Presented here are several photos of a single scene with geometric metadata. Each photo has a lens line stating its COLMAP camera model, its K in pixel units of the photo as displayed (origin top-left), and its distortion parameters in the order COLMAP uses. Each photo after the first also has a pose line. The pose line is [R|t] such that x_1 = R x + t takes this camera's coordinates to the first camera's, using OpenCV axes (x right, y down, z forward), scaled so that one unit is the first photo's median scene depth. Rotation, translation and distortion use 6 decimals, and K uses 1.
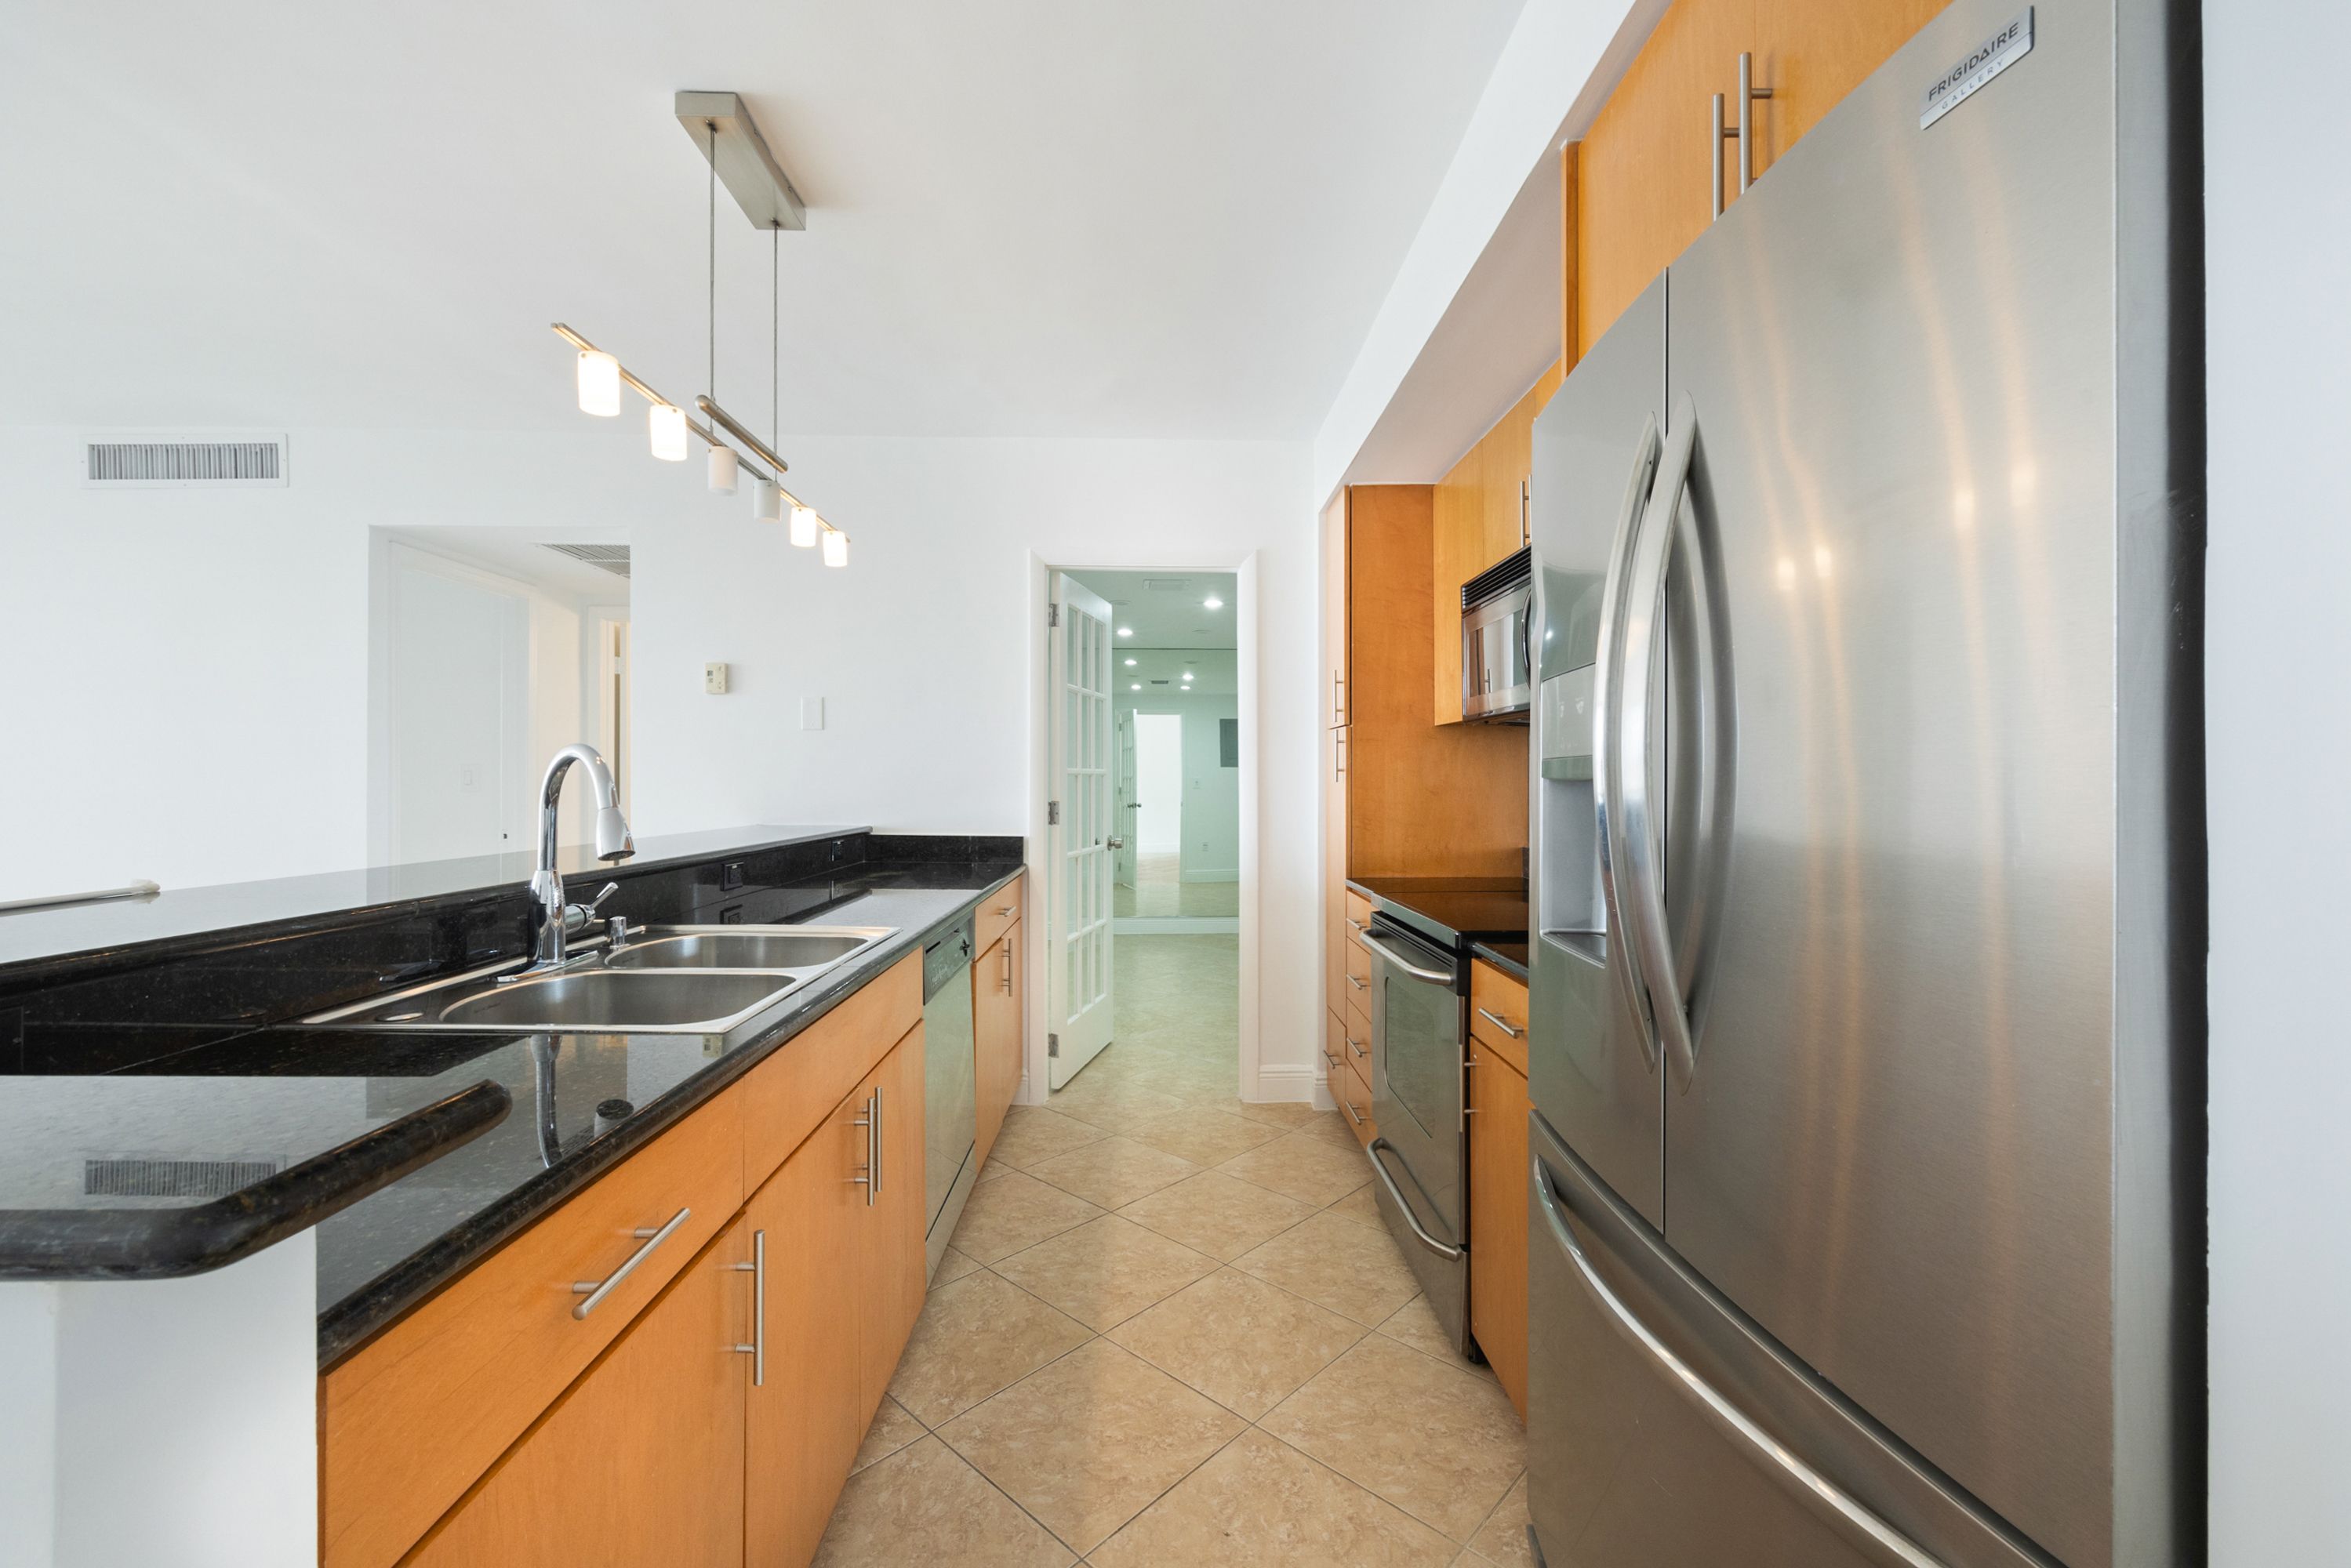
lens RADIAL K [[944.9, 0, 1164.7], [0, 944.9, 776.1], [0, 0, 1]] dist [0.000884, 0.000106]
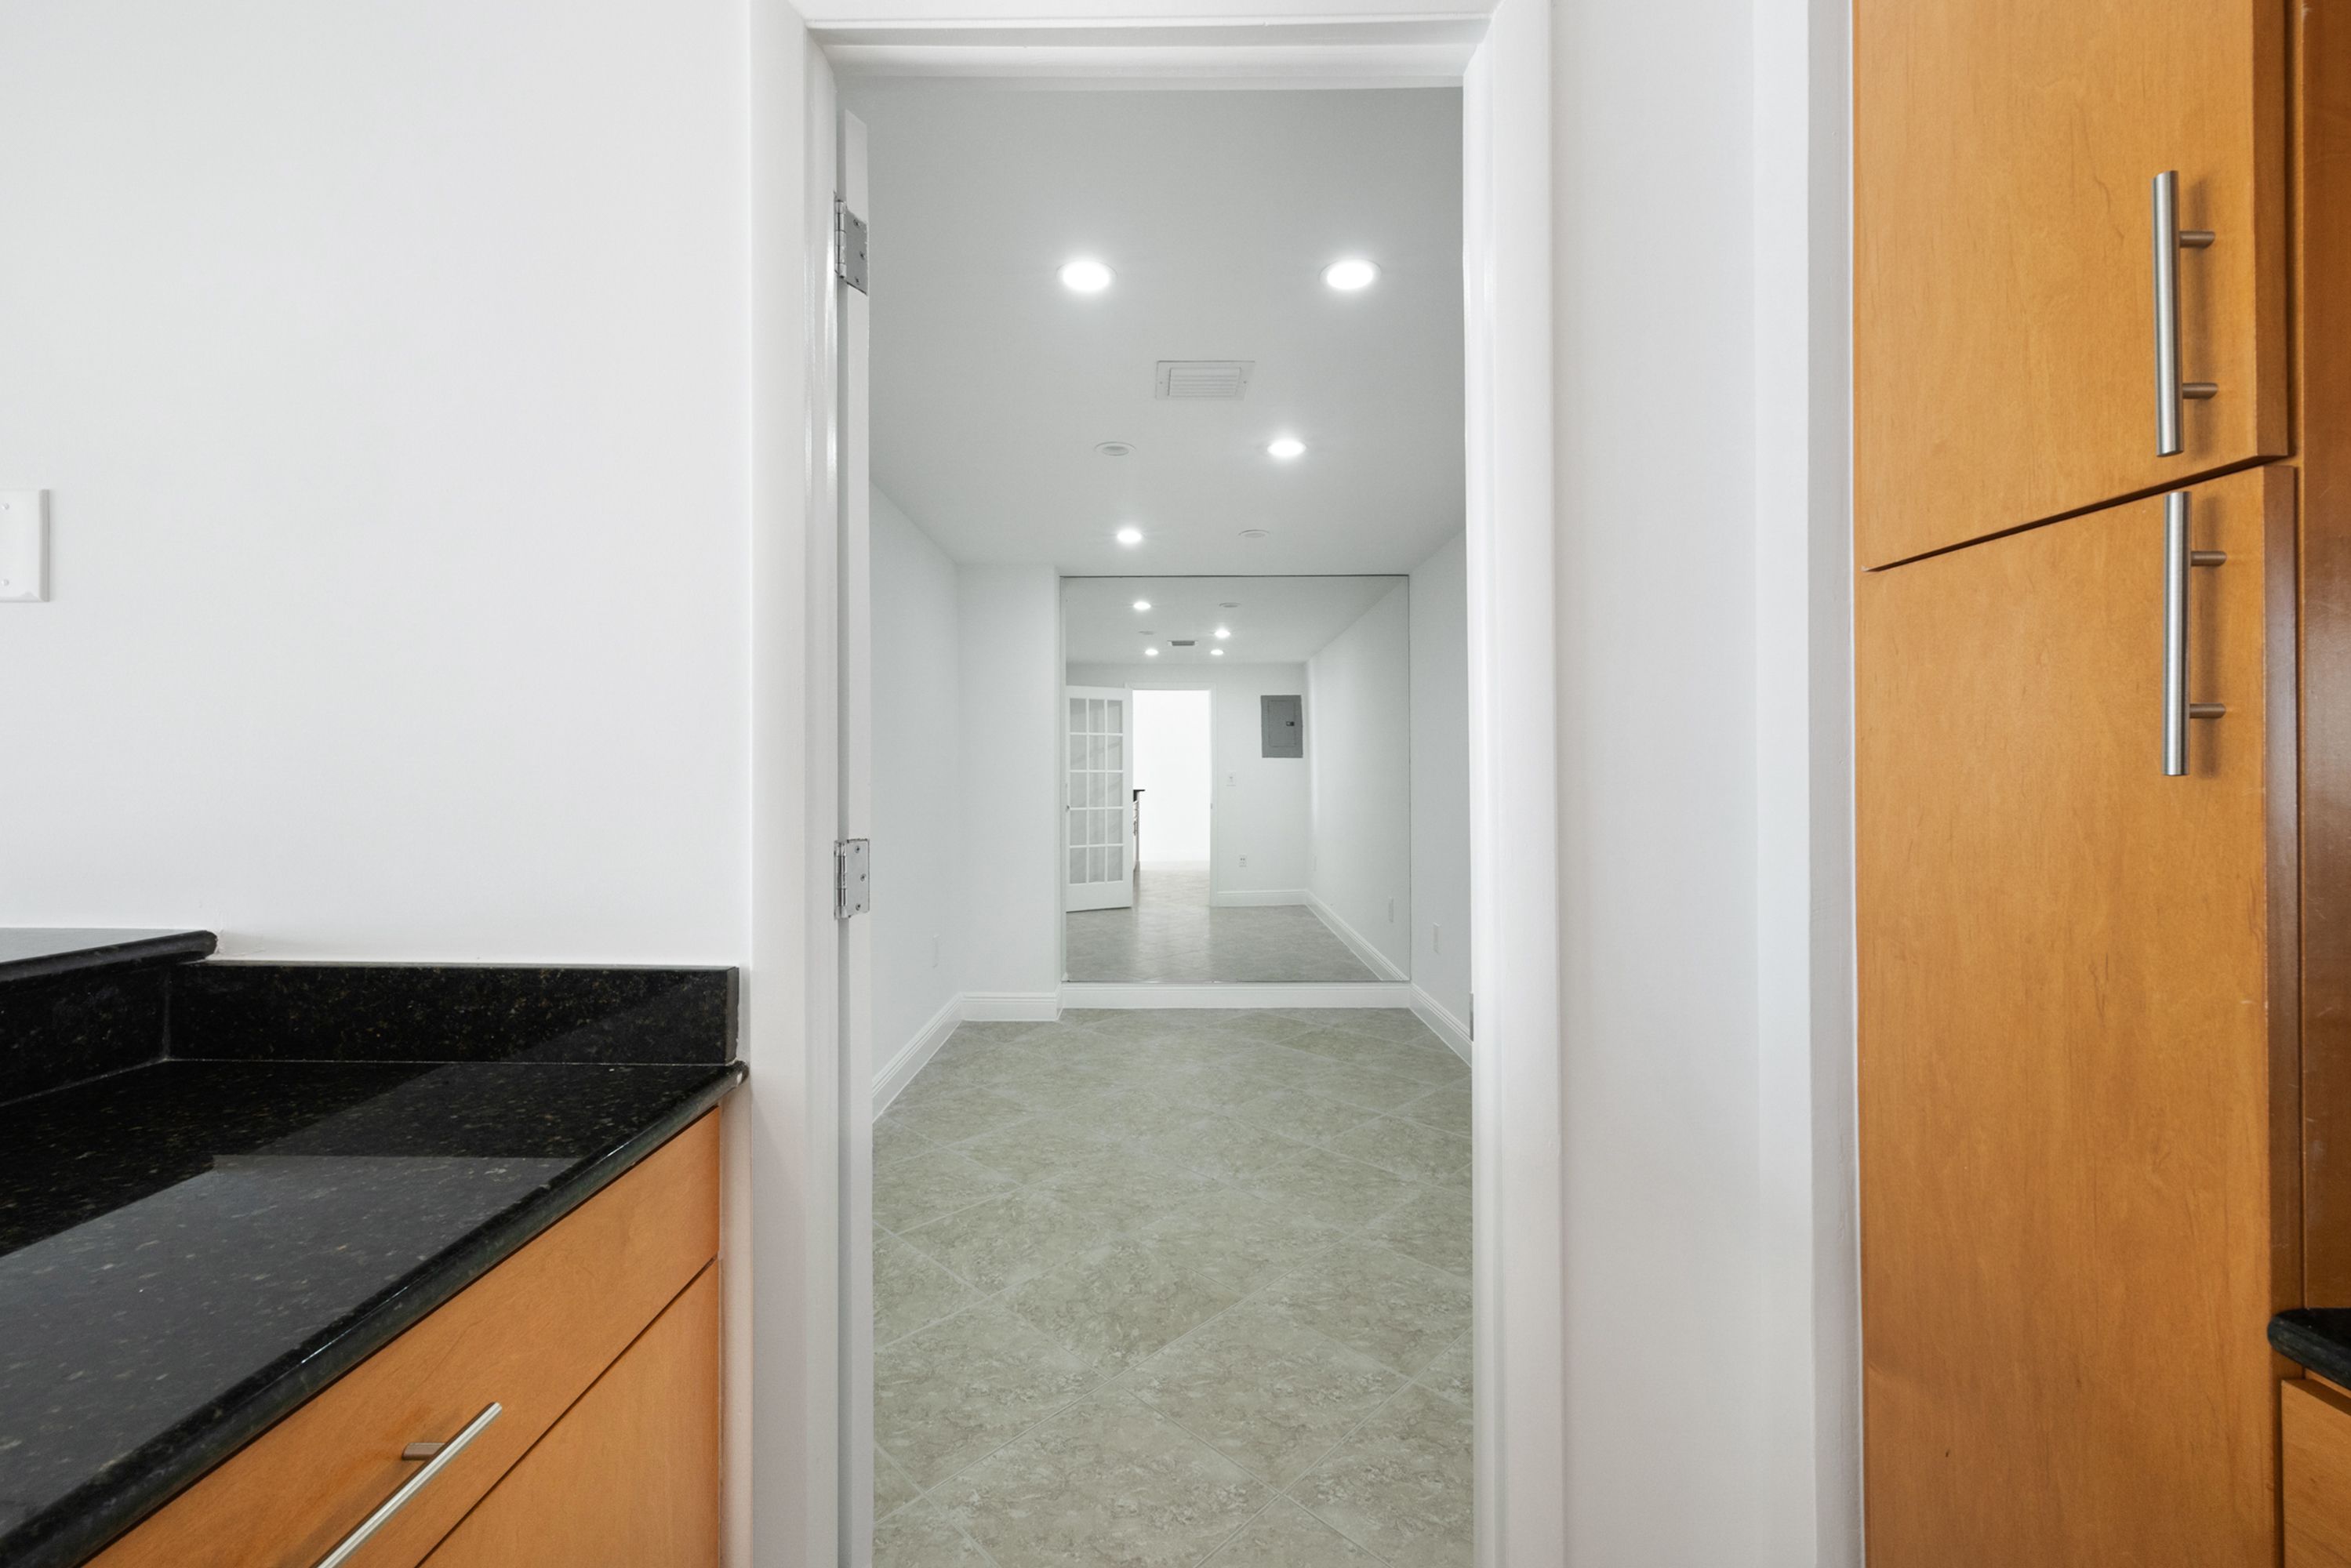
lens RADIAL K [[944.9, 0, 1164.7], [0, 944.9, 776.1], [0, 0, 1]] dist [0.000884, 0.000106]
pose [[0.999835, 0.001335, -0.018127, -0.005920], [-0.001292, 0.999996, 0.002379, 0.002182], [0.018130, -0.002355, 0.999833, 0.285419]]
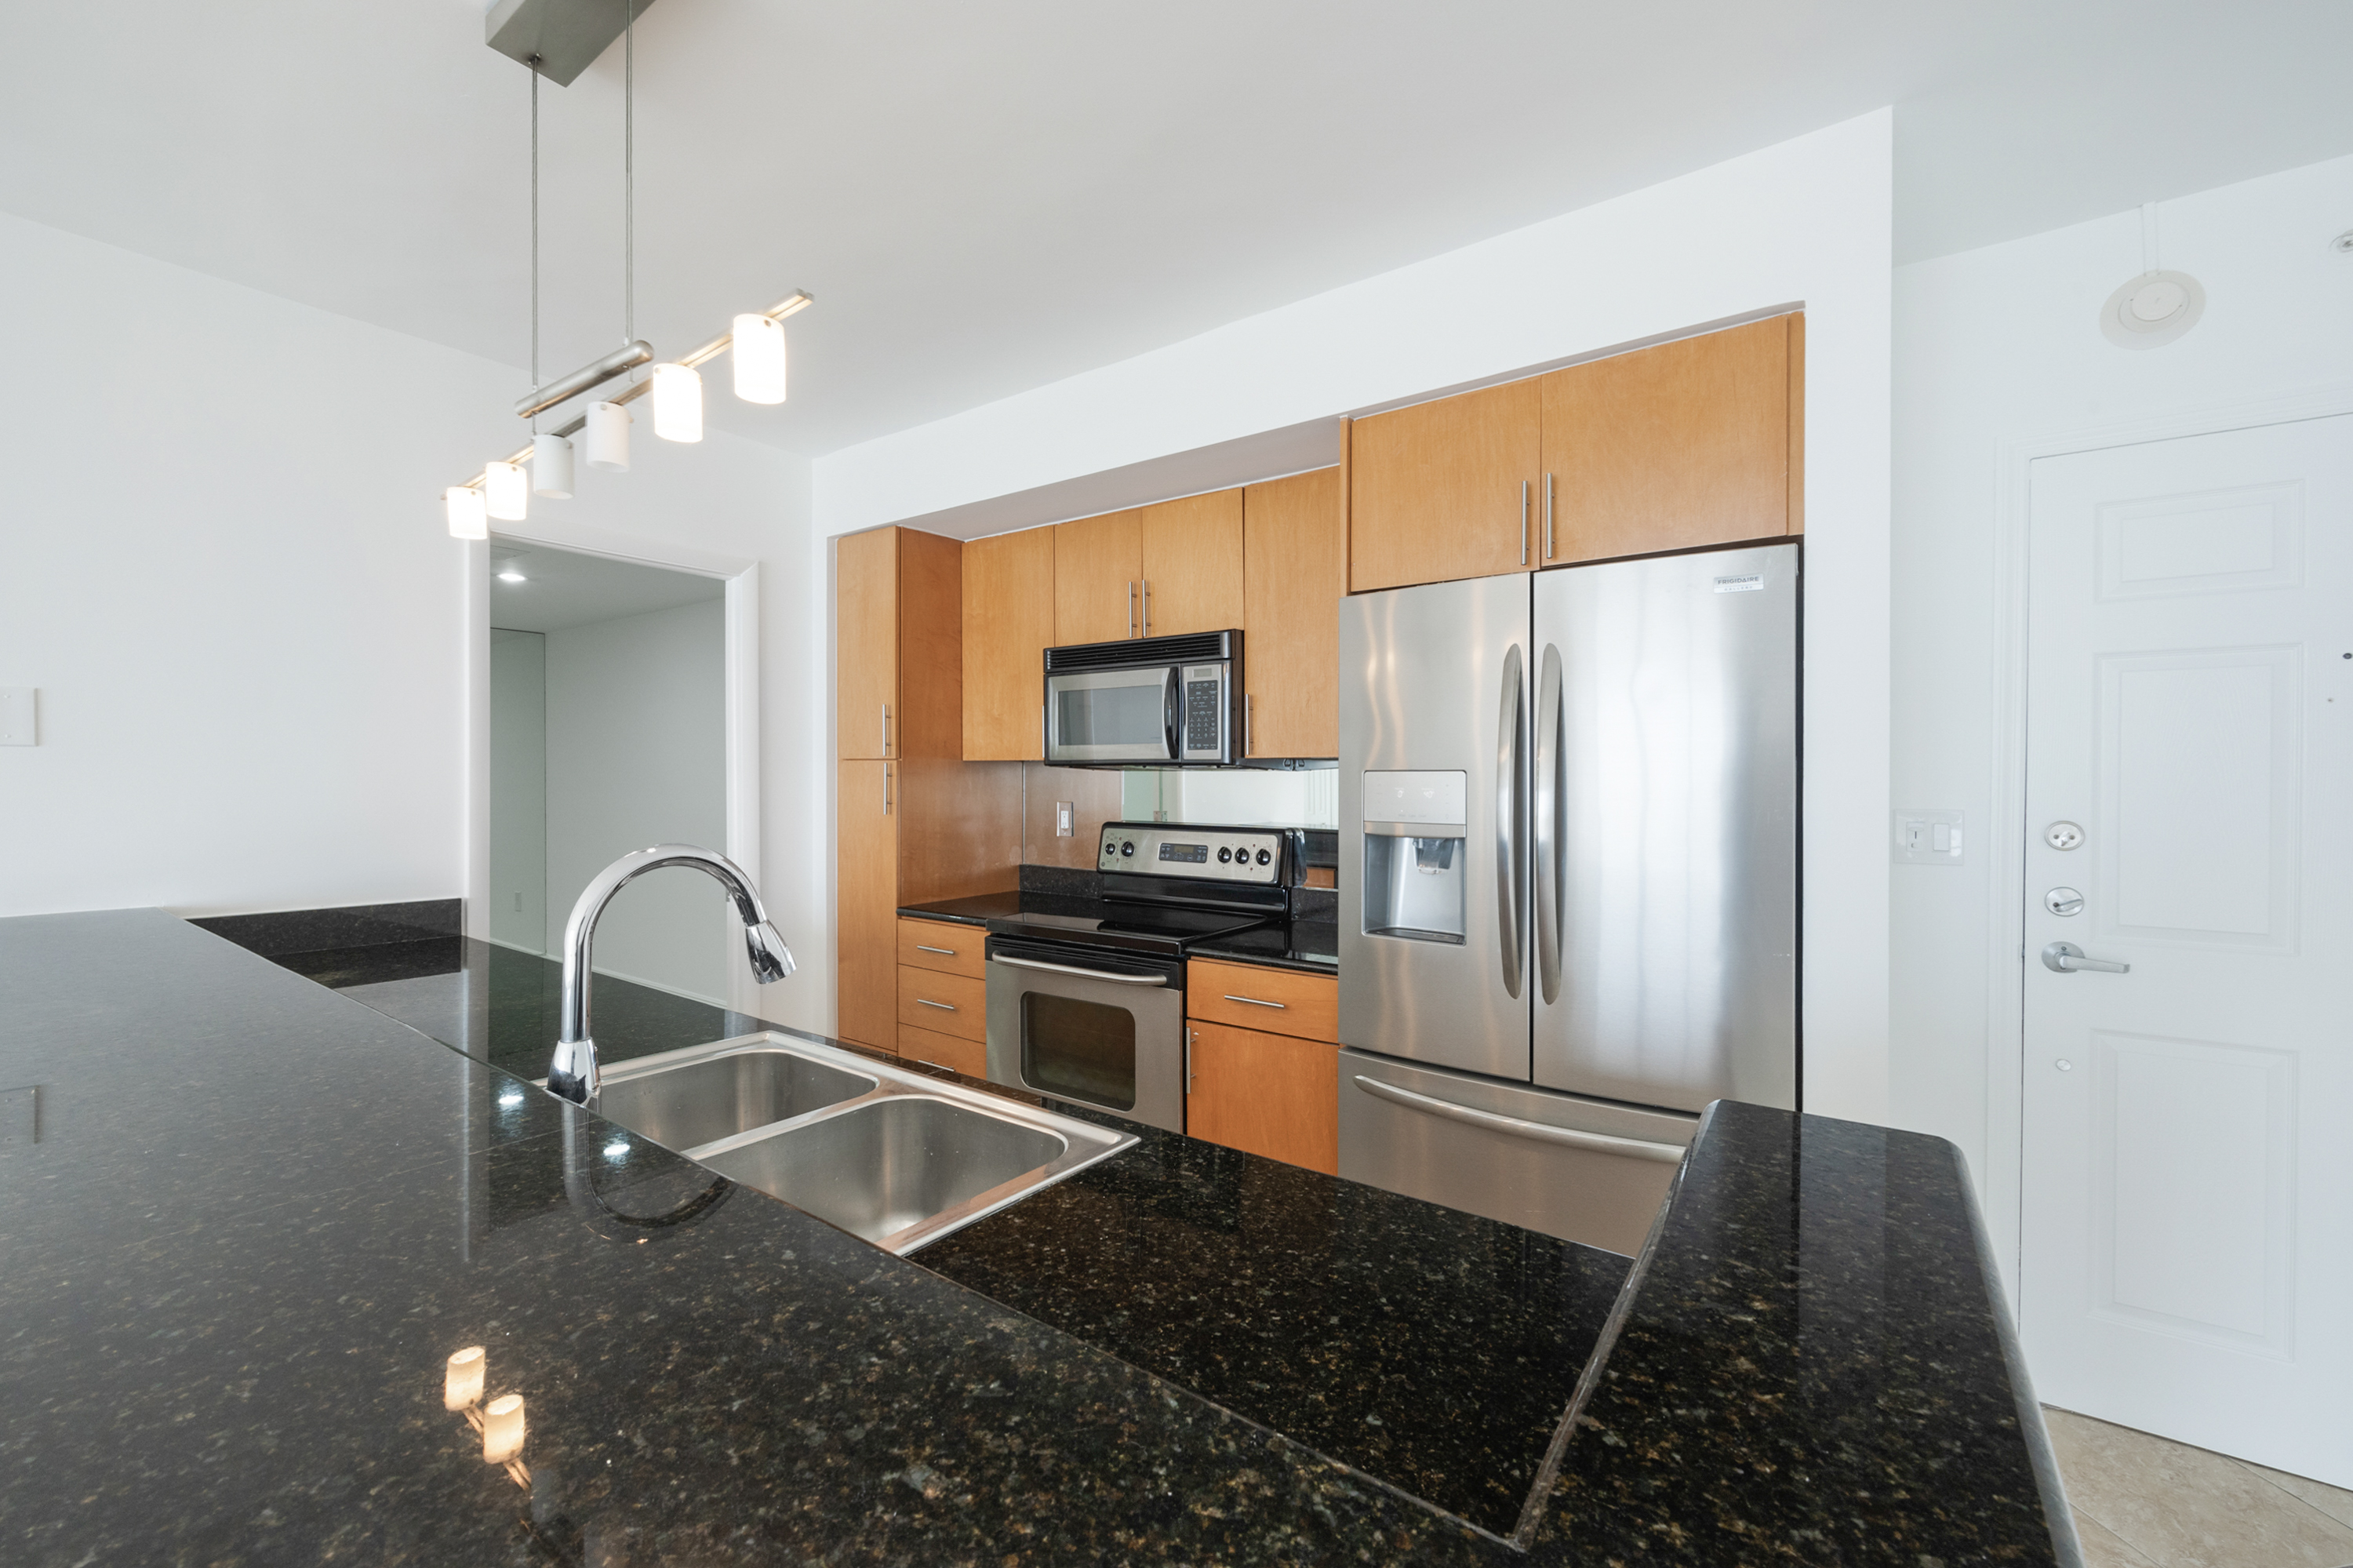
lens RADIAL K [[945.9, 0, 1165.6], [0, 945.9, 776.1], [0, 0, 1]] dist [0.000884, 0.000106]
pose [[0.600442, 0.003263, 0.799661, -0.160745], [-0.006922, 0.999975, 0.001117, -0.013436], [-0.799638, -0.006206, 0.600450, 0.050918]]
